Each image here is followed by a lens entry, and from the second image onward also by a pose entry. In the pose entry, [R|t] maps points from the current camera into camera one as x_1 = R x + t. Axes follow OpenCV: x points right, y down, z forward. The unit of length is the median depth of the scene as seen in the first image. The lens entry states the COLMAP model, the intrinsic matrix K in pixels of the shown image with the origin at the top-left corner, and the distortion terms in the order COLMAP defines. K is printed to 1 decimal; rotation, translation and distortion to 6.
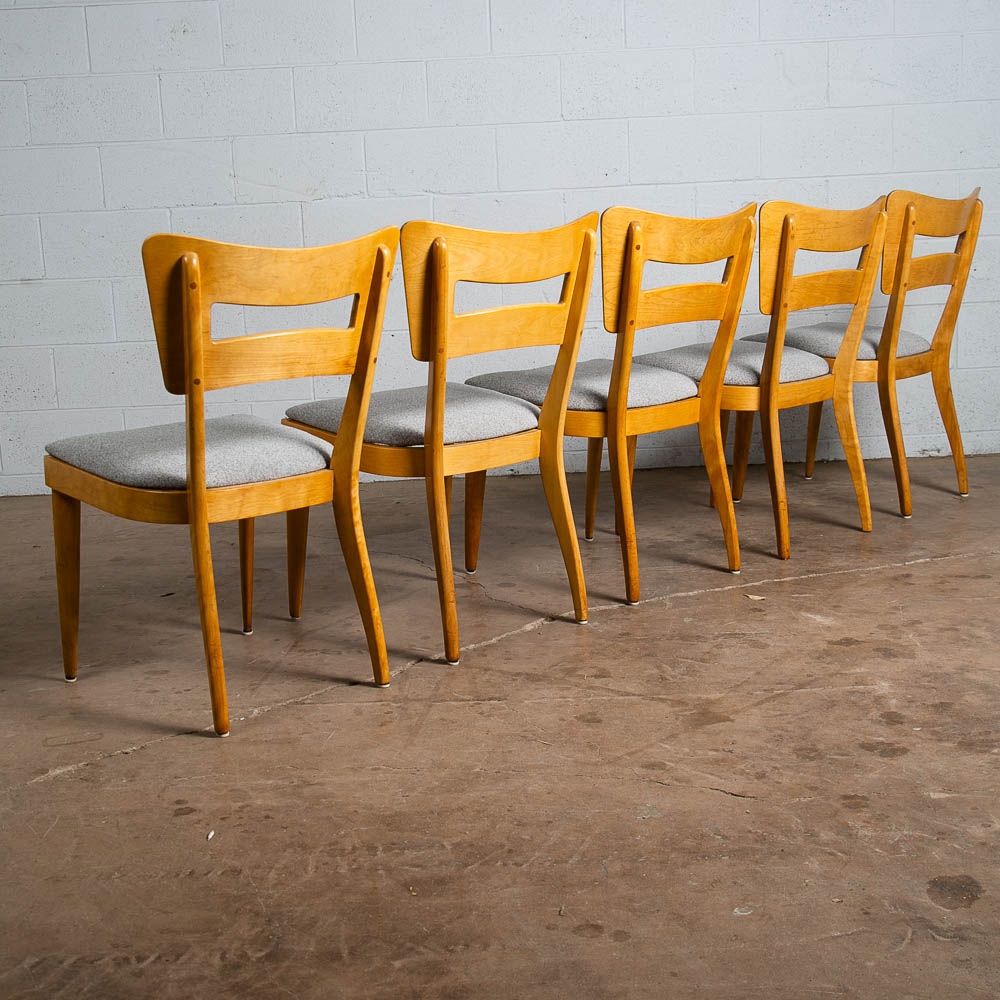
lens RADIAL K [[1619.0, 0, 495.2], [0, 1619.0, 499.3], [0, 0, 1]] dist [-0.006978, 0.000000]
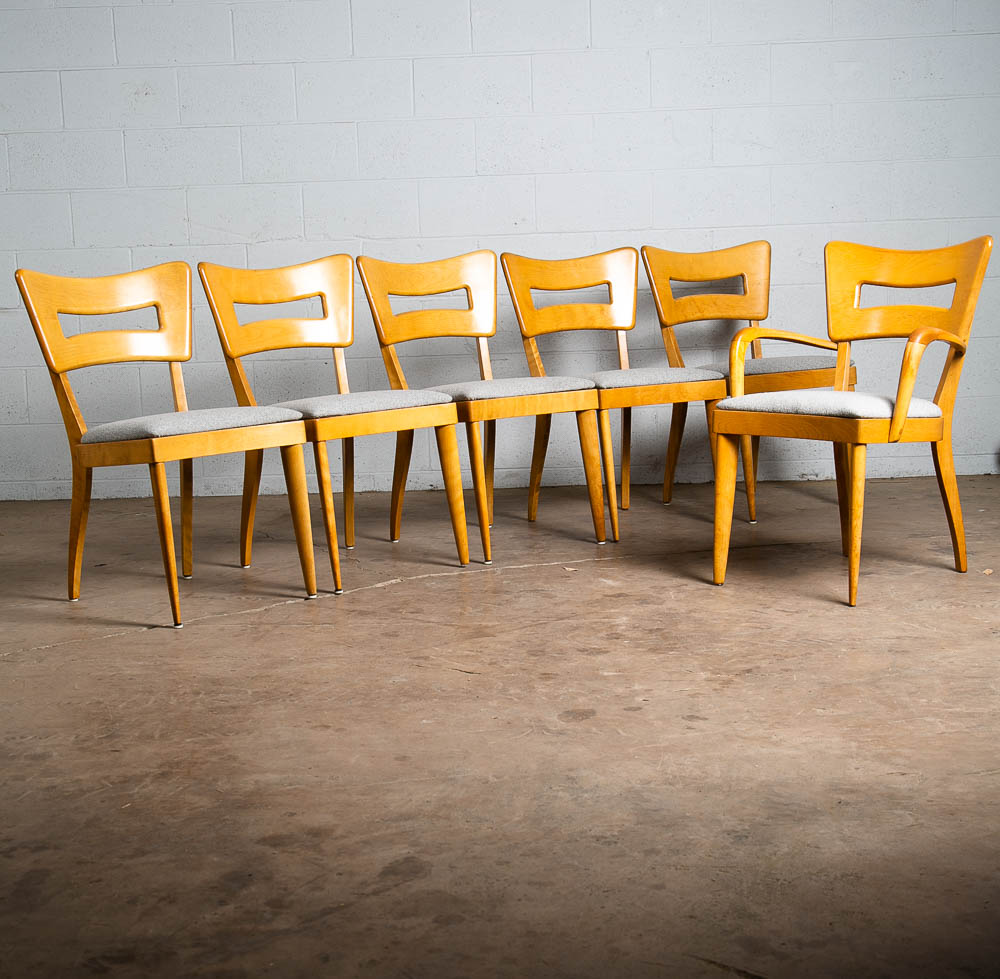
lens RADIAL K [[1911.5, 0, 506.2], [0, 1911.5, 493.3], [0, 0, 1]] dist [0.080088, 0.000000]
pose [[0.998734, 0.018844, -0.046631, 0.197913], [-0.021291, 0.998391, -0.052552, 0.088958], [0.045565, 0.053478, 0.997529, -0.499217]]
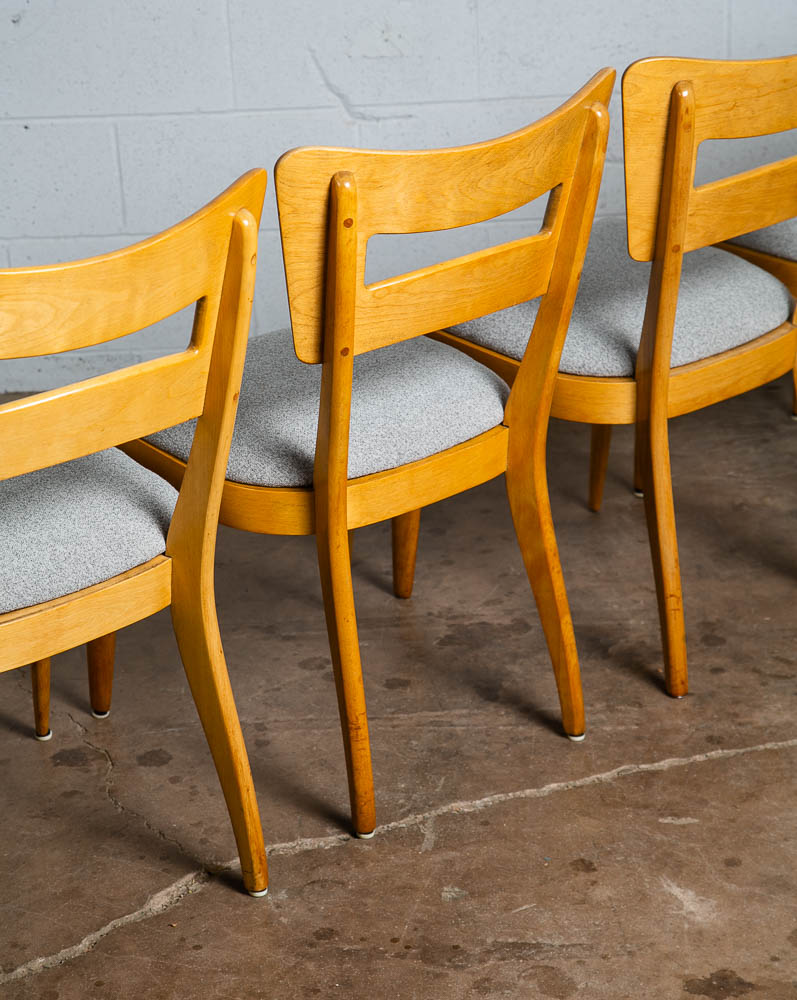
lens RADIAL K [[2899.3, 0, 390.1], [0, 2899.3, 498.1], [0, 0, 1]] dist [0.478870, 0.000000]
pose [[0.999375, 0.005292, -0.034939, 0.140947], [0.001347, 0.982302, 0.187300, -0.255168], [0.035312, -0.187230, 0.981681, 0.061873]]
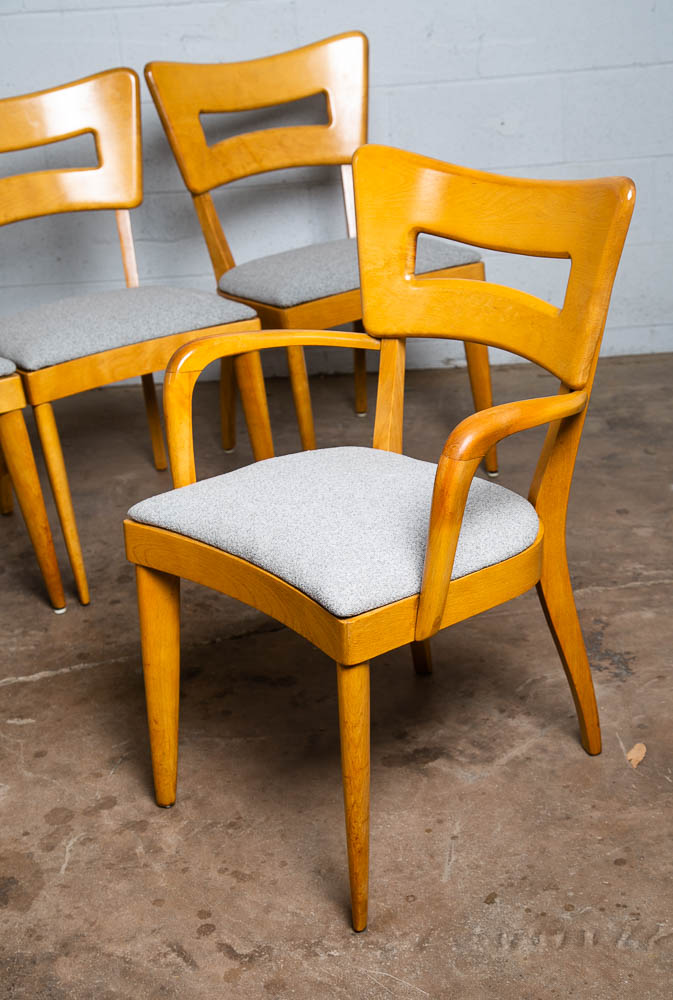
lens RADIAL K [[1610.9, 0, 379.8], [0, 1610.9, 543.5], [0, 0, 1]] dist [0.156106, 0.000000]
pose [[0.998677, -0.010172, -0.050411, 0.432415], [0.022094, 0.970034, 0.241964, -0.214050], [0.046439, -0.242758, 0.968975, 0.349072]]
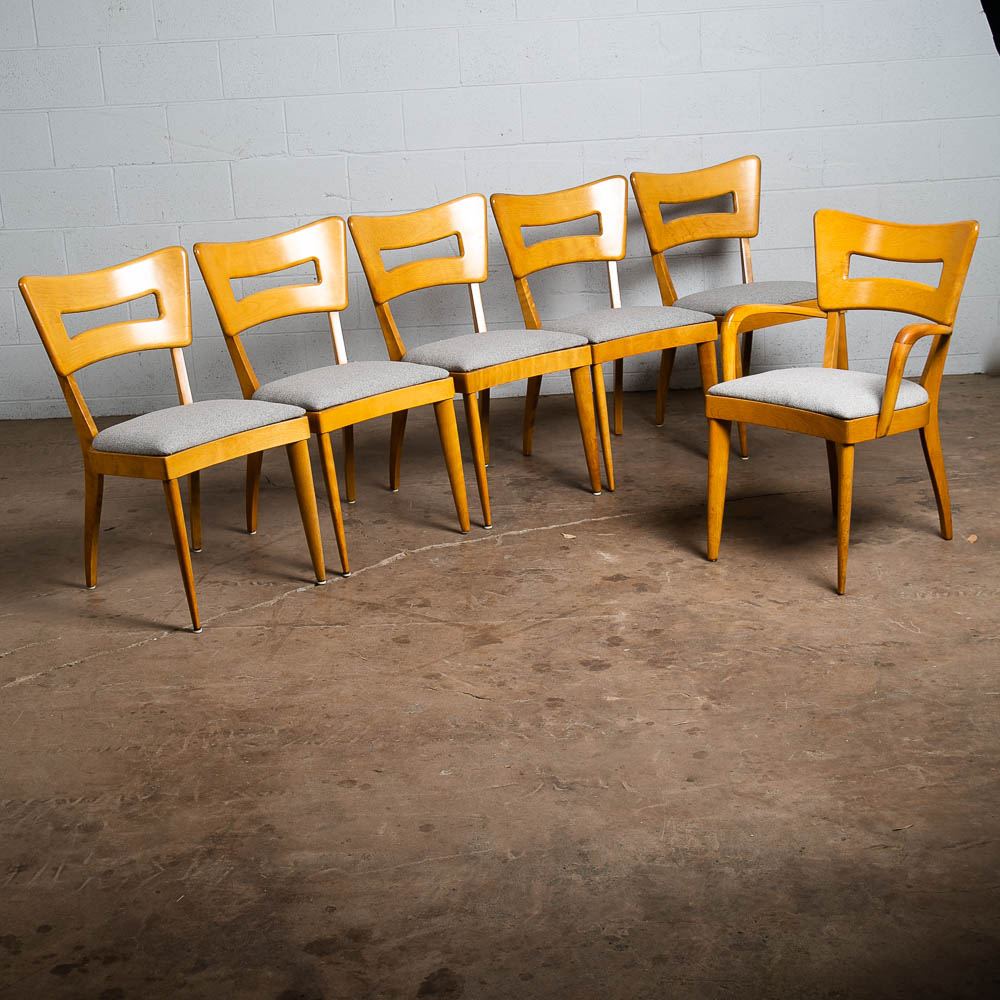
lens RADIAL K [[2016.1, 0, 486.9], [0, 2016.1, 485.9], [0, 0, 1]] dist [0.091239, 0.000000]
pose [[0.999056, -0.001400, -0.043426, 0.183304], [0.005524, 0.995461, 0.095012, -0.142664], [0.043096, -0.095162, 0.994529, -0.628873]]
